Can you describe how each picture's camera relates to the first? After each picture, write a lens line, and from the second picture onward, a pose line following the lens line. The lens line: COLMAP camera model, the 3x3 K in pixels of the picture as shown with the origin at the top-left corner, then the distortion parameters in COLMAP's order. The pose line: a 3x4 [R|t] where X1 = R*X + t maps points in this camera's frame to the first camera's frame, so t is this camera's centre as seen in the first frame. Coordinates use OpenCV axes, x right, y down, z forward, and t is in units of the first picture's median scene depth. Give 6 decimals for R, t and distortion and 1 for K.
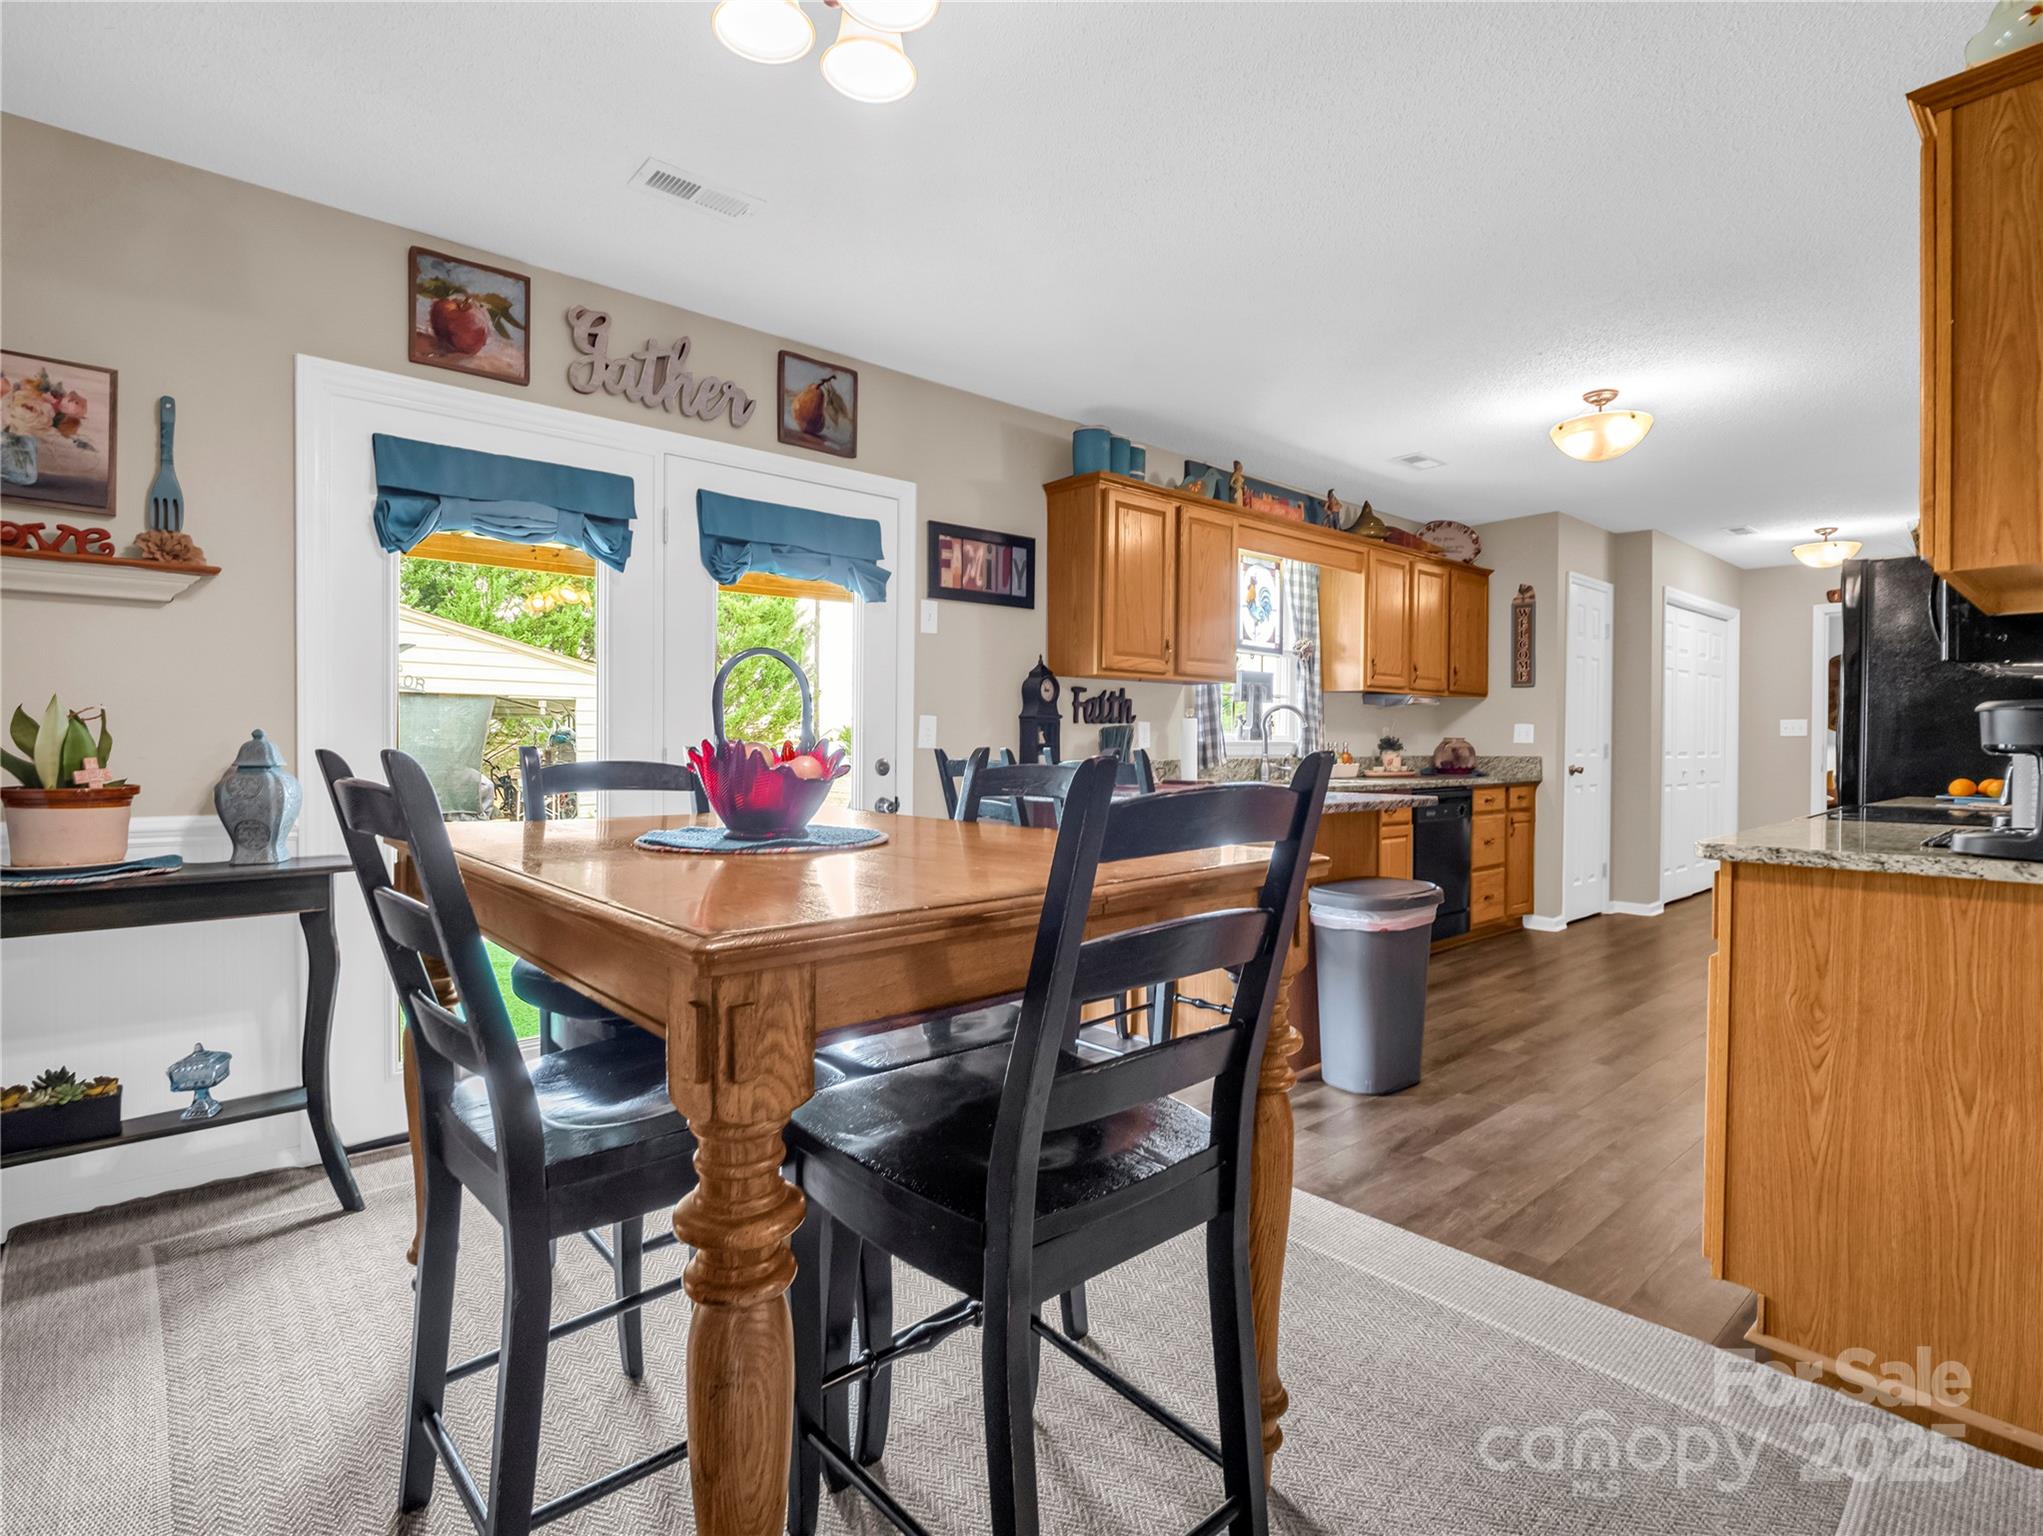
lens RADIAL K [[1011.5, 0, 980.9], [0, 1011.5, 761.3], [0, 0, 1]] dist [-0.008097, -0.000888]
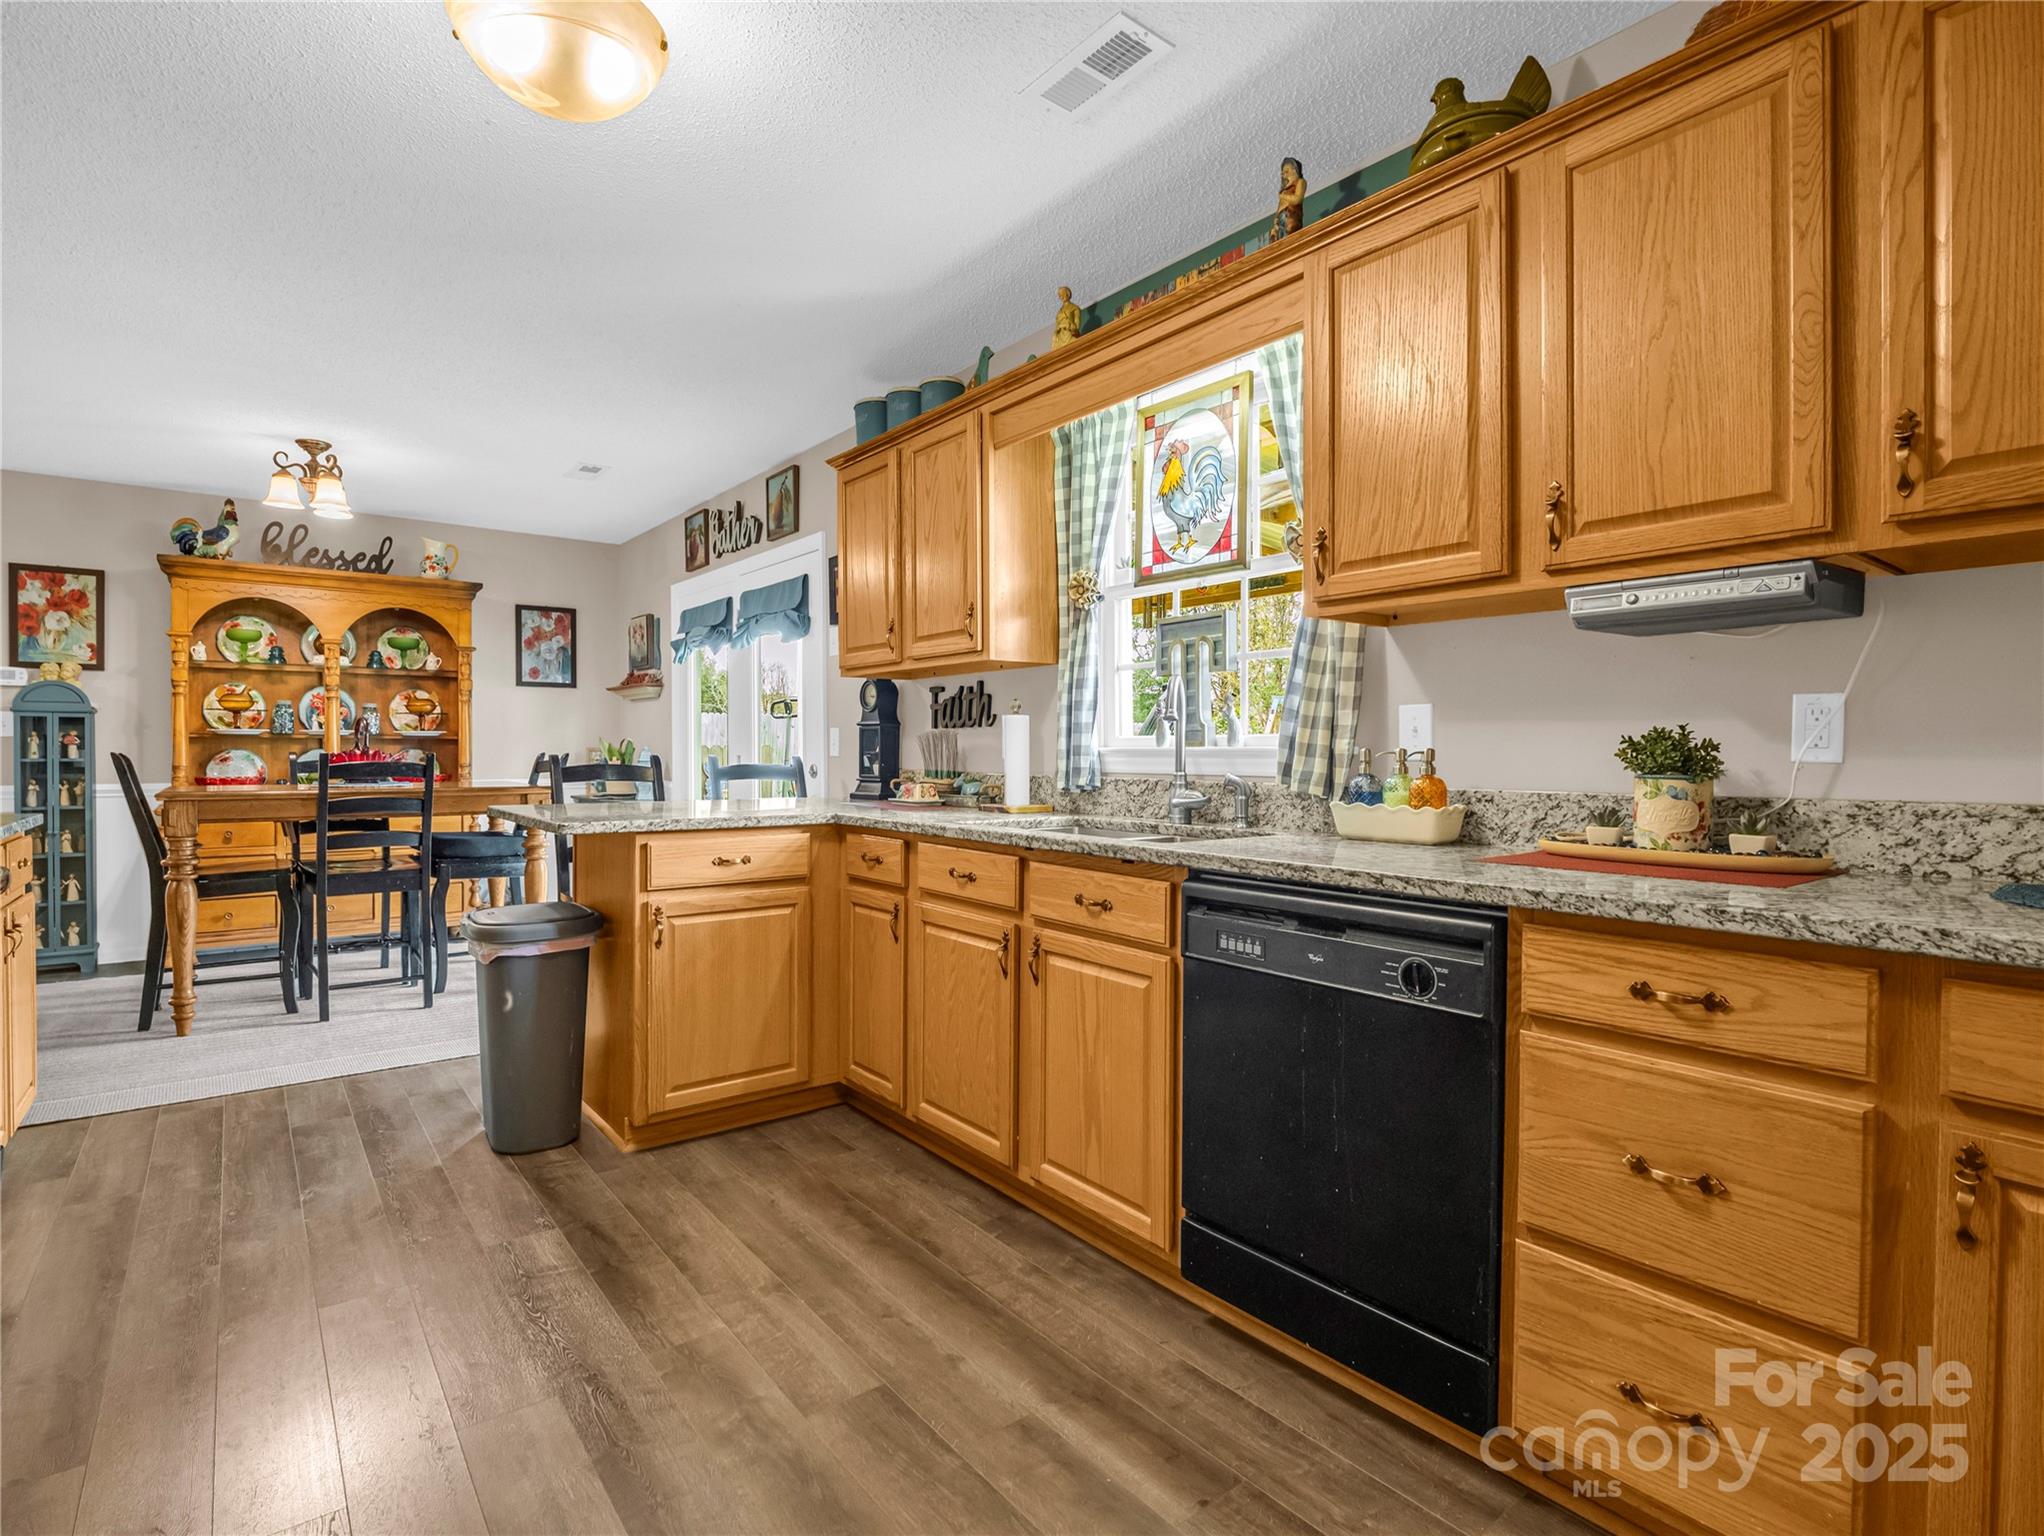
lens RADIAL K [[1011.9, 0, 1037.0], [0, 1011.9, 761.0], [0, 0, 1]] dist [-0.008097, -0.000888]
pose [[-0.027275, 0.003725, -0.999621, 1.124377], [-0.022945, 0.999727, 0.004352, -0.018360], [0.999365, 0.023055, -0.027182, 1.308894]]
